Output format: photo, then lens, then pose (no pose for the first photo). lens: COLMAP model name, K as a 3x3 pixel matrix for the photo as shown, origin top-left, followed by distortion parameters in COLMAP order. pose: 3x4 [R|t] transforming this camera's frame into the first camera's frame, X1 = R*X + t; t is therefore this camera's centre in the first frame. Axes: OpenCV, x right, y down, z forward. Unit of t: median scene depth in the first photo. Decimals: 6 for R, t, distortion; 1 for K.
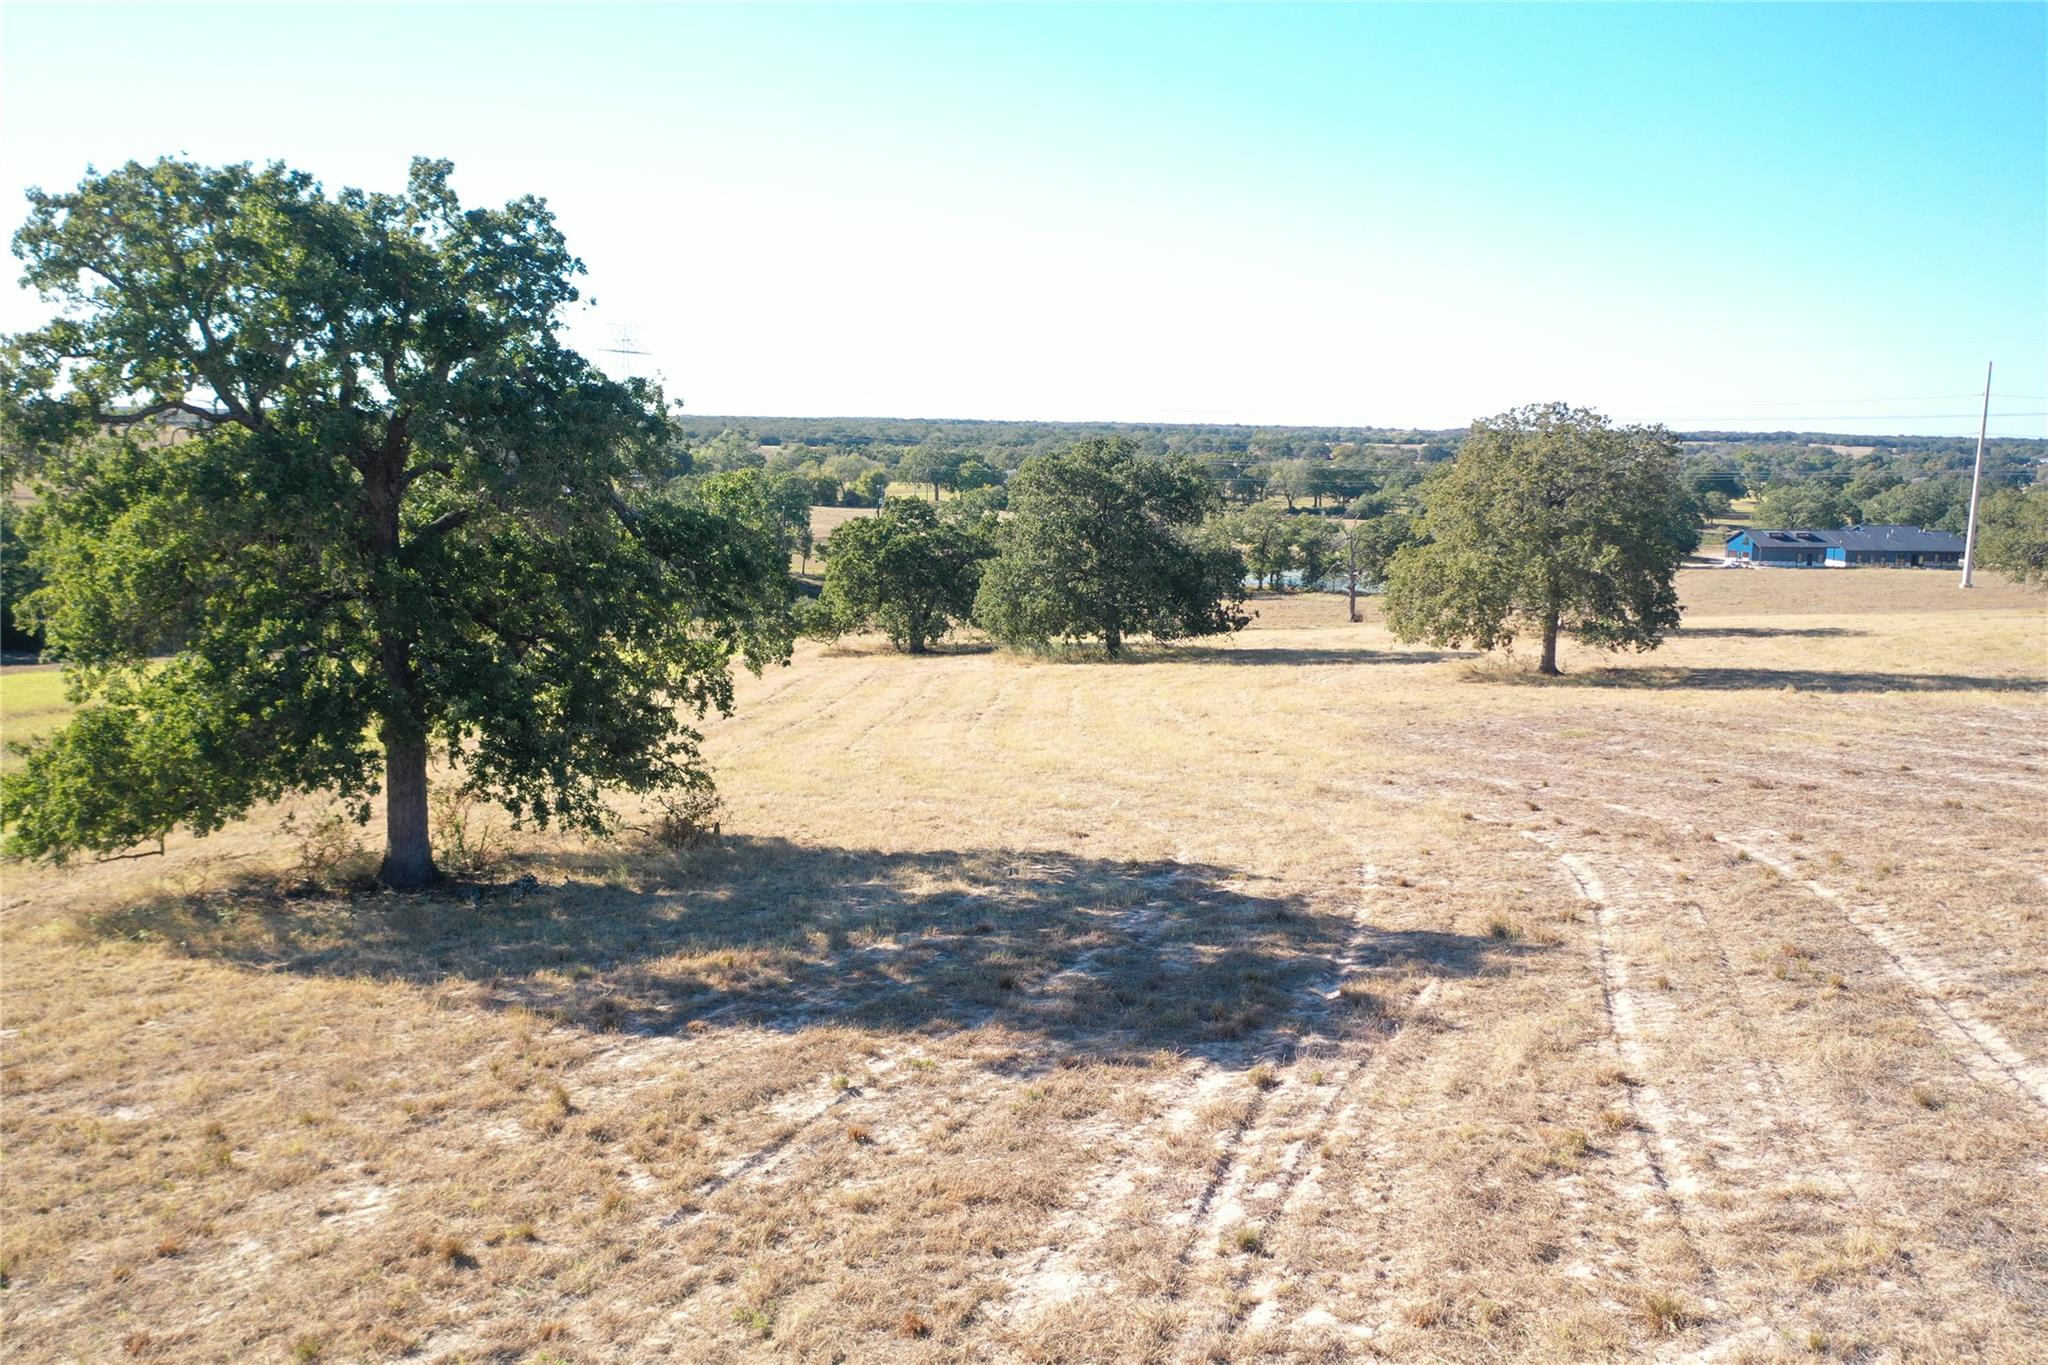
lens RADIAL K [[1615.7, 0, 1021.0], [0, 1615.7, 671.2], [0, 0, 1]] dist [-0.001517, 0.003526]
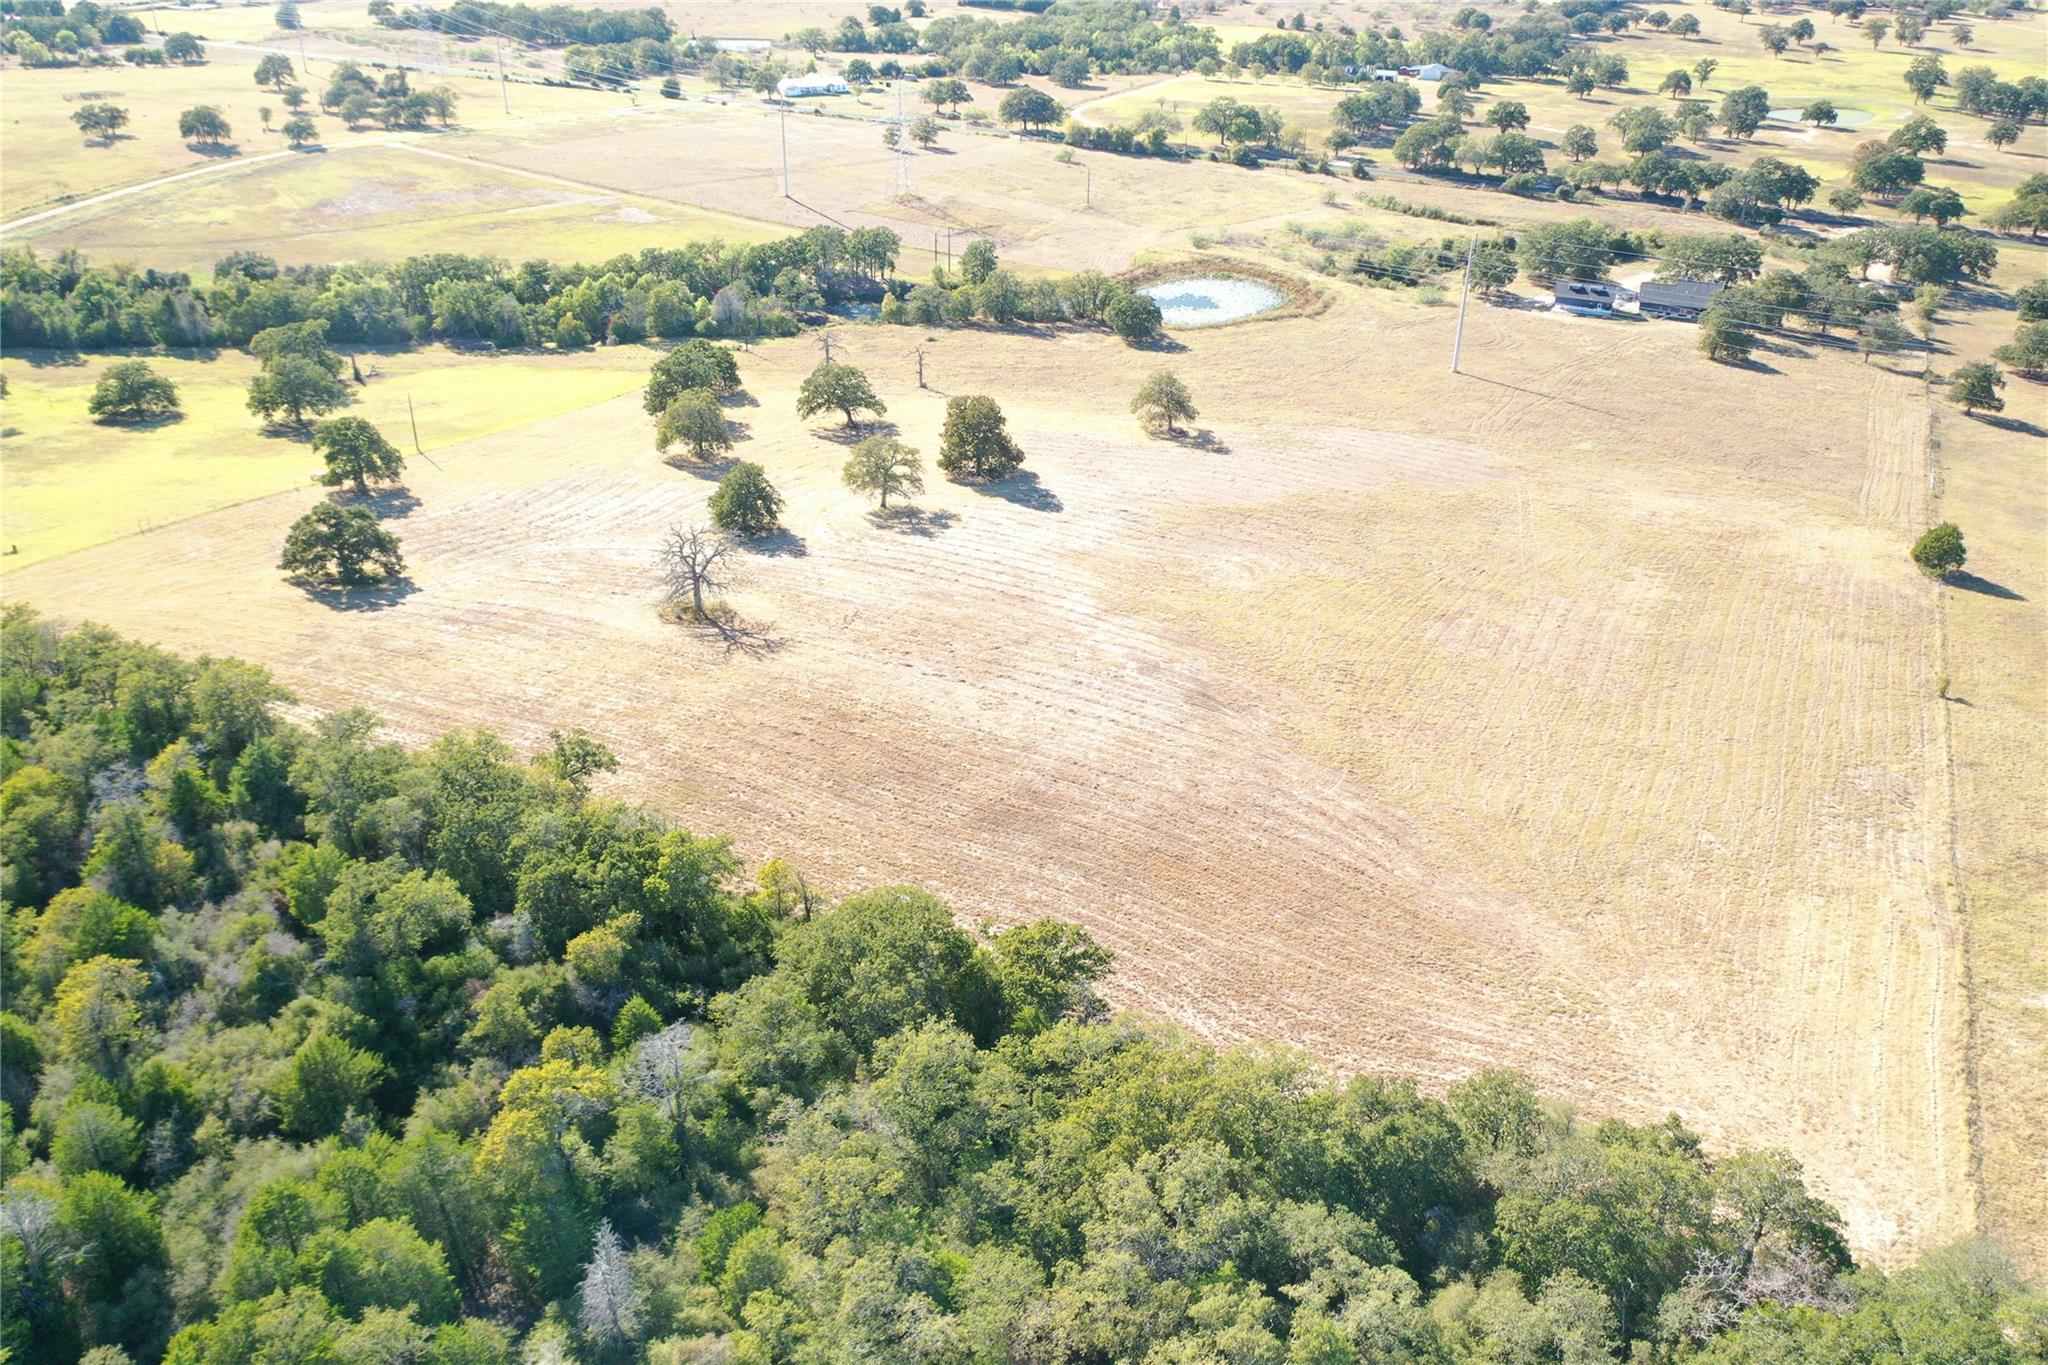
lens RADIAL K [[1615.7, 0, 1021.0], [0, 1615.7, 671.2], [0, 0, 1]] dist [-0.001517, 0.003526]
pose [[0.895910, 0.199066, -0.397137, 2.072264], [-0.060060, 0.940048, 0.335711, -0.672607], [0.440157, -0.276914, 0.854155, -1.656220]]
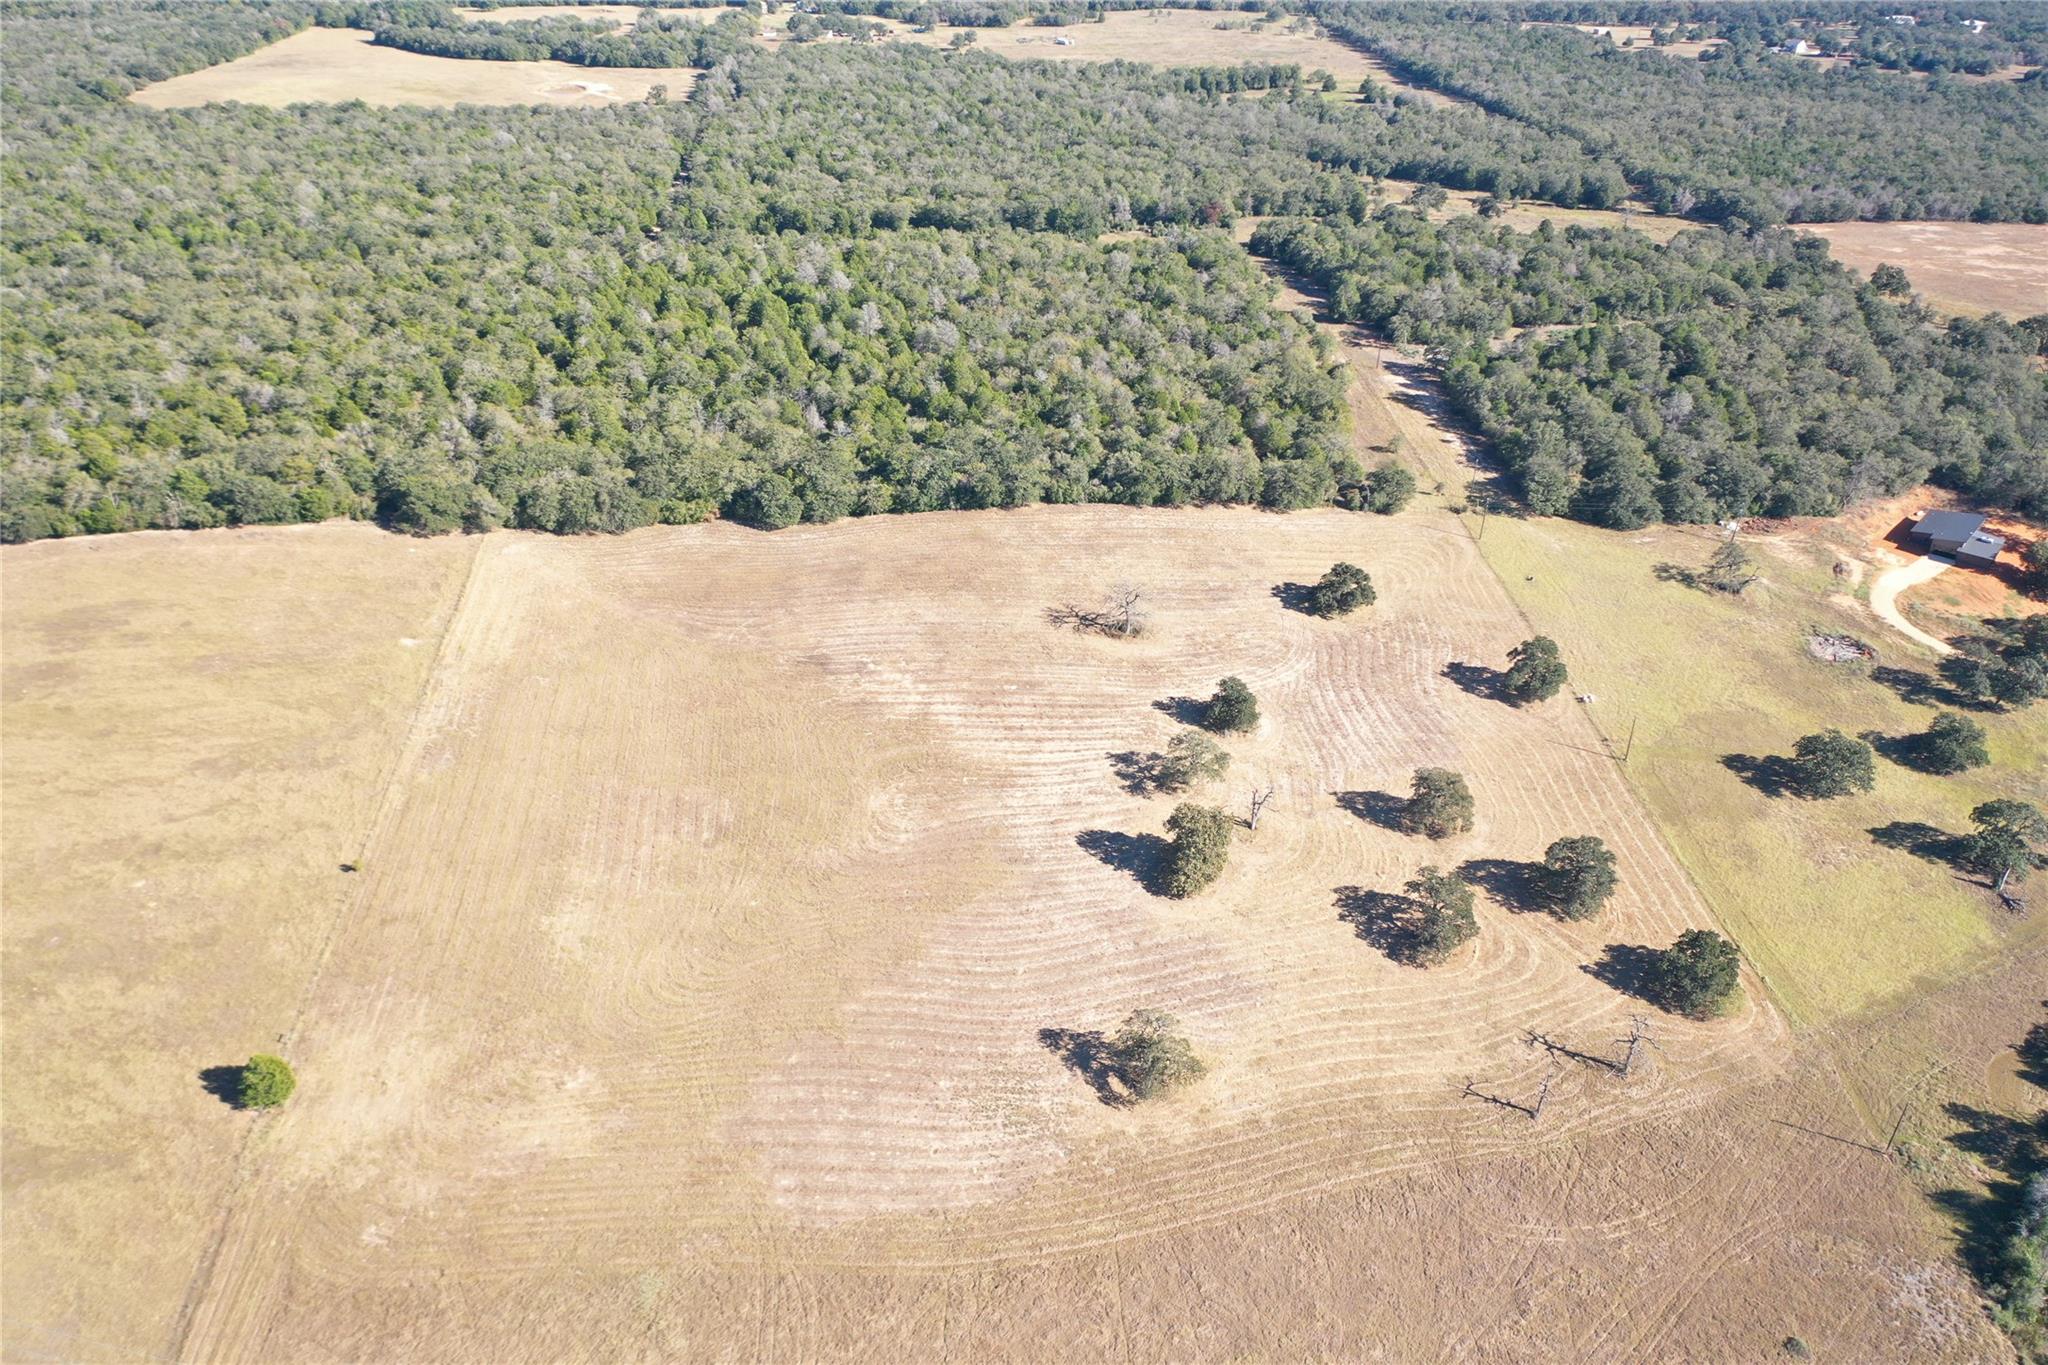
lens RADIAL K [[1638.2, 0, 1024.0], [0, 1638.2, 682.5], [0, 0, 1]] dist [-0.005270, 0.000137]
pose [[-0.993265, 0.009721, -0.115456, 1.445833], [-0.064112, 0.783904, 0.617563, -2.199532], [0.096510, 0.620806, -0.778001, 3.066036]]
